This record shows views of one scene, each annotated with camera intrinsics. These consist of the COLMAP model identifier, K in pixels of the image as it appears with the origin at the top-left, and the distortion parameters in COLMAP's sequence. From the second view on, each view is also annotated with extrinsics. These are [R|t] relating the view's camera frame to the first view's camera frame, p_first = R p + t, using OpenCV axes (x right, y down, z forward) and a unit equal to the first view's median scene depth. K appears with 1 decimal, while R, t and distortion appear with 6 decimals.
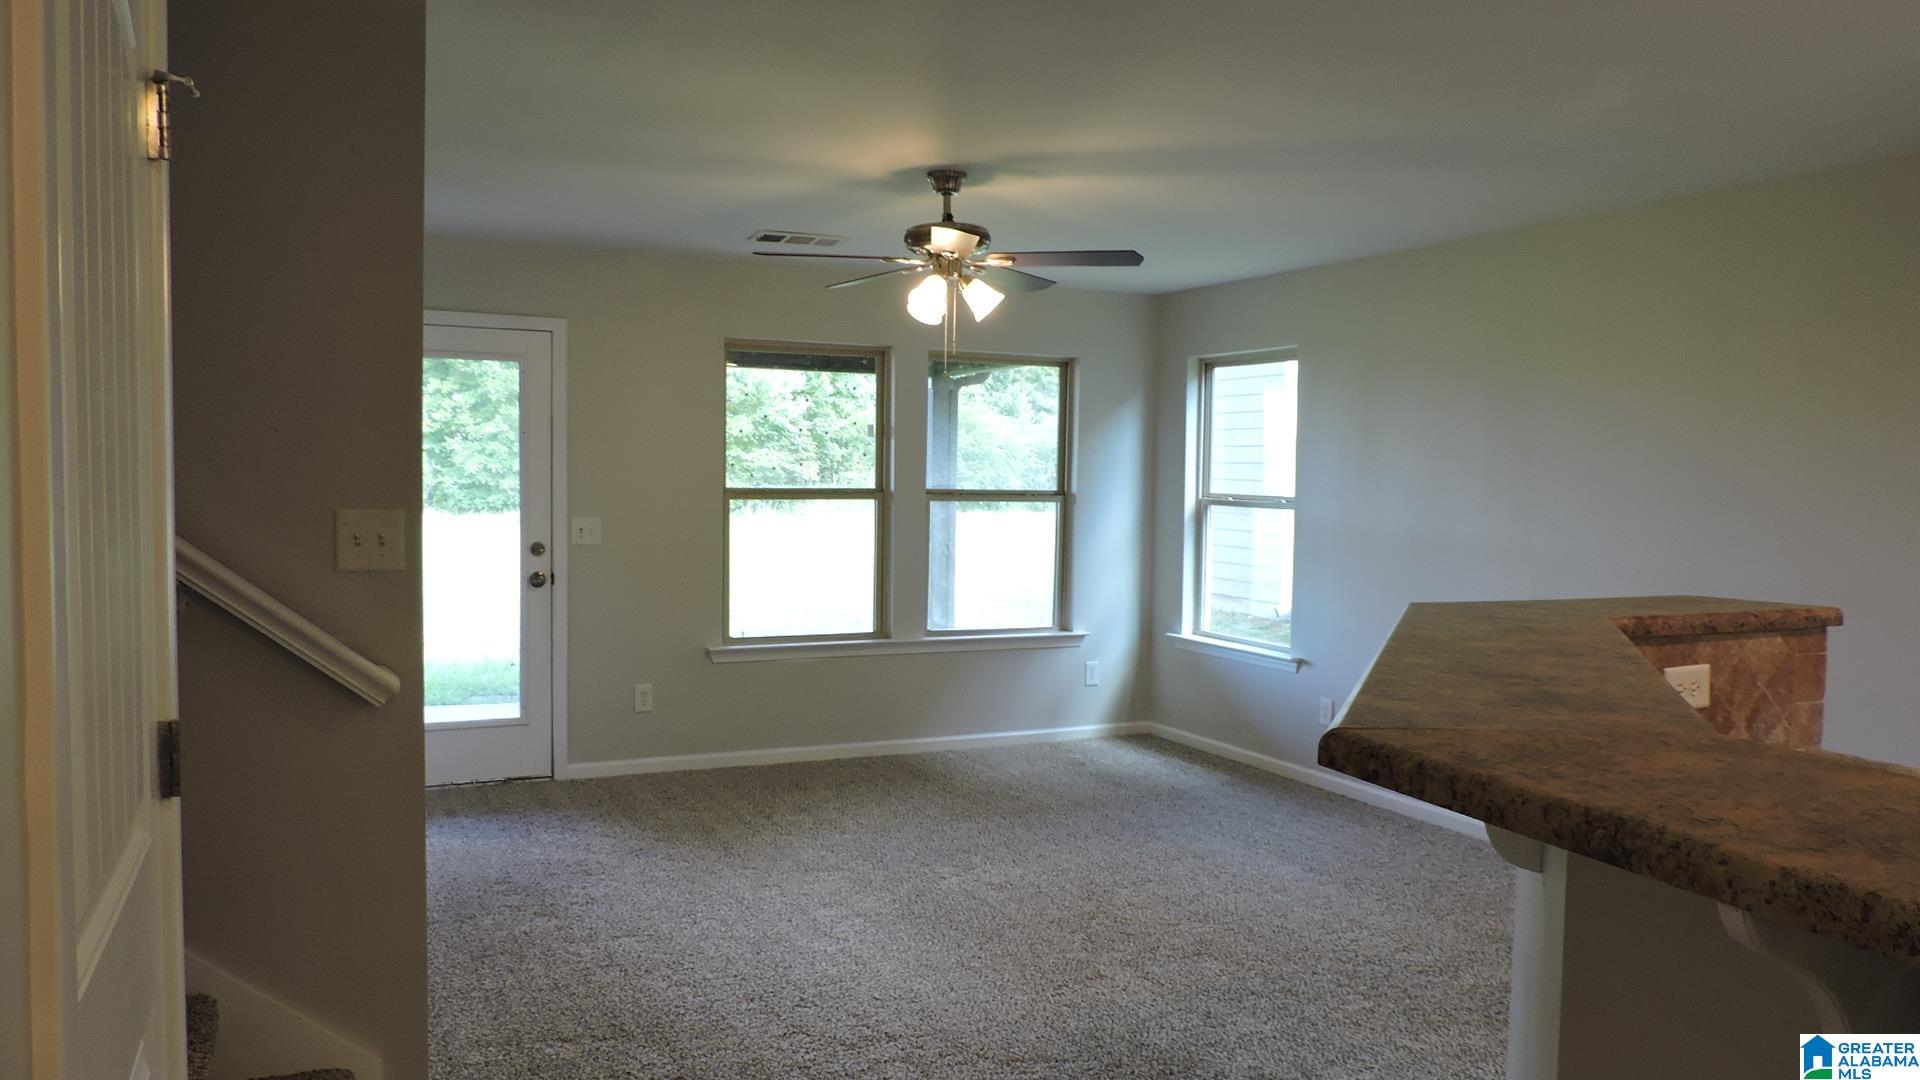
lens RADIAL K [[1383.9, 0, 960.0], [0, 1383.9, 540.0], [0, 0, 1]] dist [-0.054023, 0.001389]
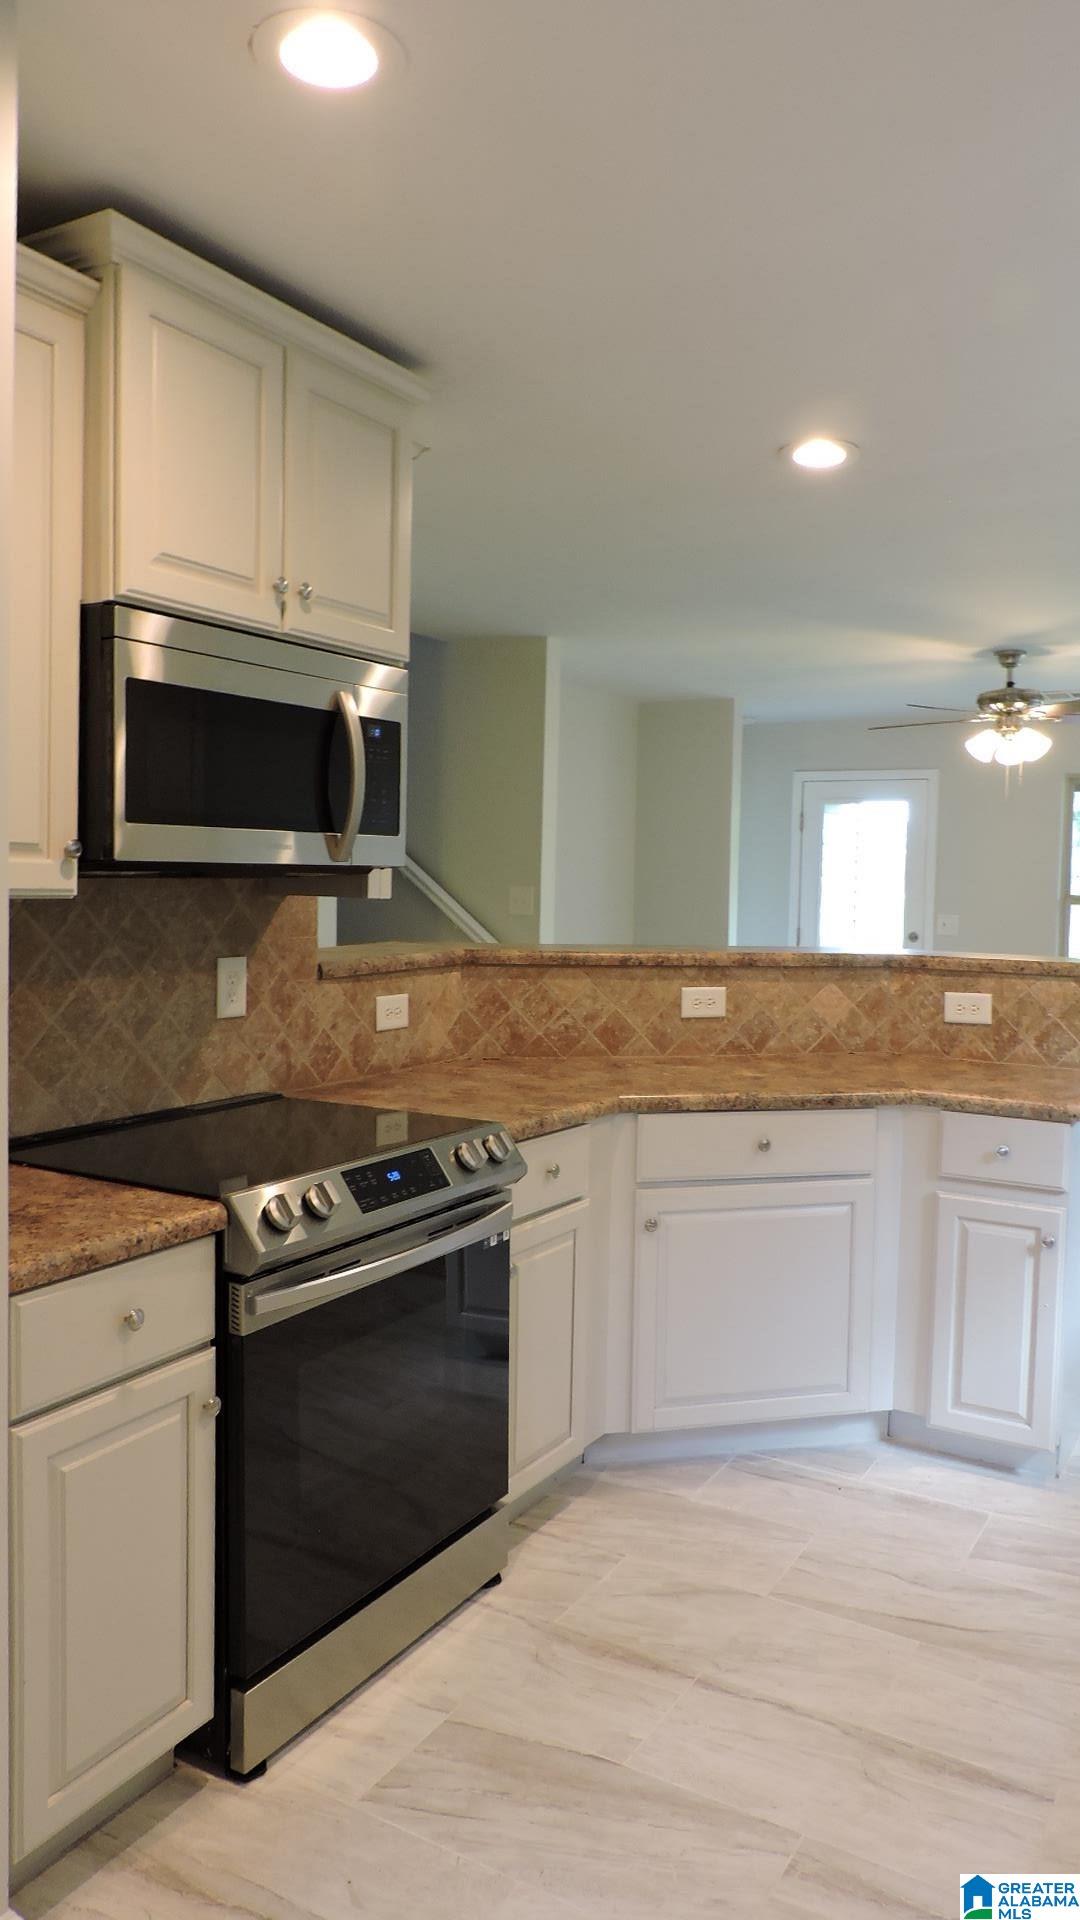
lens RADIAL K [[1366.5, 0, 544.0], [0, 1366.5, 949.4], [0, 0, 1]] dist [-0.005592, 0.006547]
pose [[0.567898, 0.038811, -0.822183, 0.604160], [-0.050867, 0.998633, 0.012006, 0.021227], [0.821526, 0.035004, 0.569096, -0.083196]]
